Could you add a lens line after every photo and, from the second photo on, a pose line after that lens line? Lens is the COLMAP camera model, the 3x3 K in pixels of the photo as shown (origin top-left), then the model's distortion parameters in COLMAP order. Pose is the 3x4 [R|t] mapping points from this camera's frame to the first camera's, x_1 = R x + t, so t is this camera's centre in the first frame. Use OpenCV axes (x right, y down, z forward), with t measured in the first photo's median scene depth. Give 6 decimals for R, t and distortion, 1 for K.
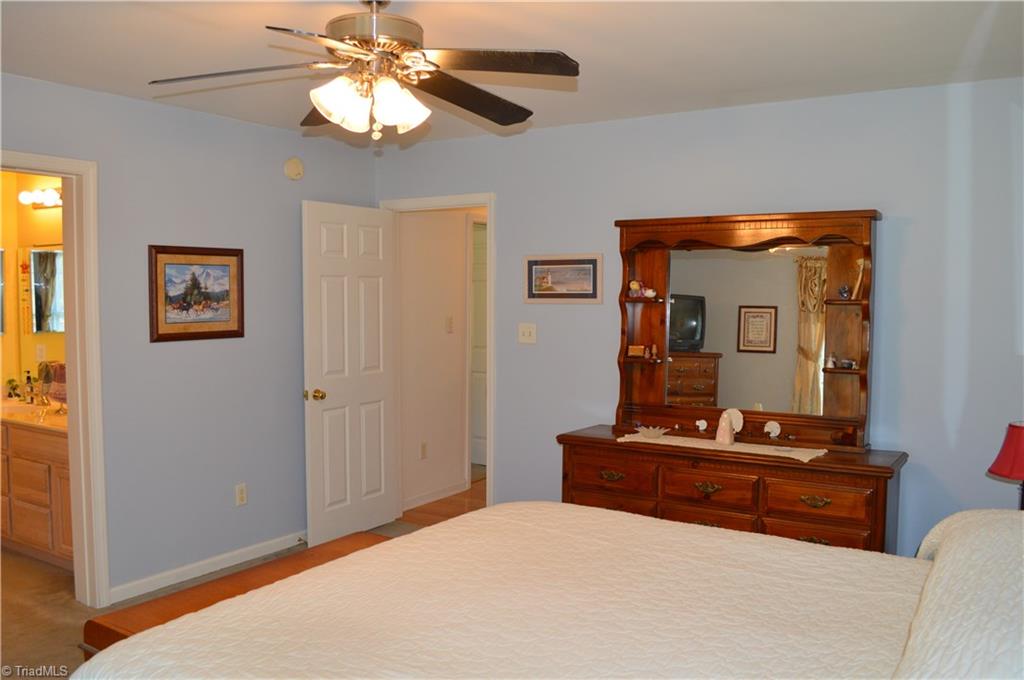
lens RADIAL K [[831.2, 0, 504.2], [0, 831.2, 340.1], [0, 0, 1]] dist [-0.071520, 0.001282]
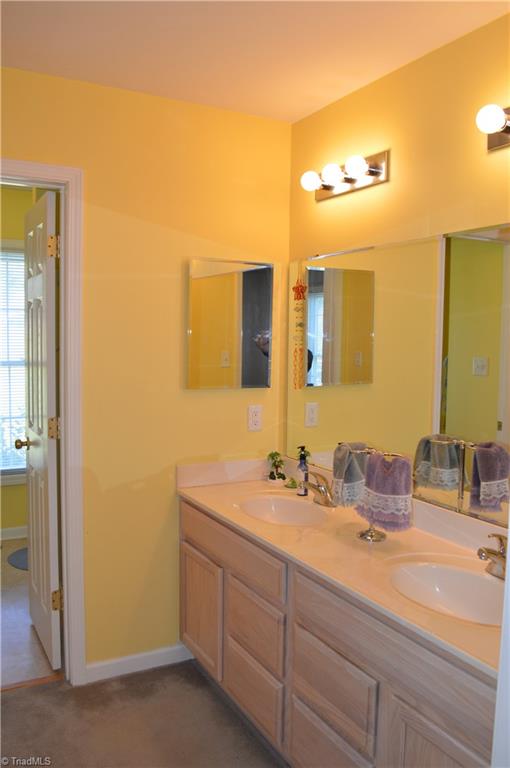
lens RADIAL K [[623.4, 0, 255.0], [0, 623.4, 384.0], [0, 0, 1]] dist [-0.071520, 0.001282]
pose [[0.878939, 0.047339, -0.474578, -0.374521], [-0.040810, 0.998877, 0.024056, -0.022337], [0.475184, -0.001777, 0.879884, 0.524740]]
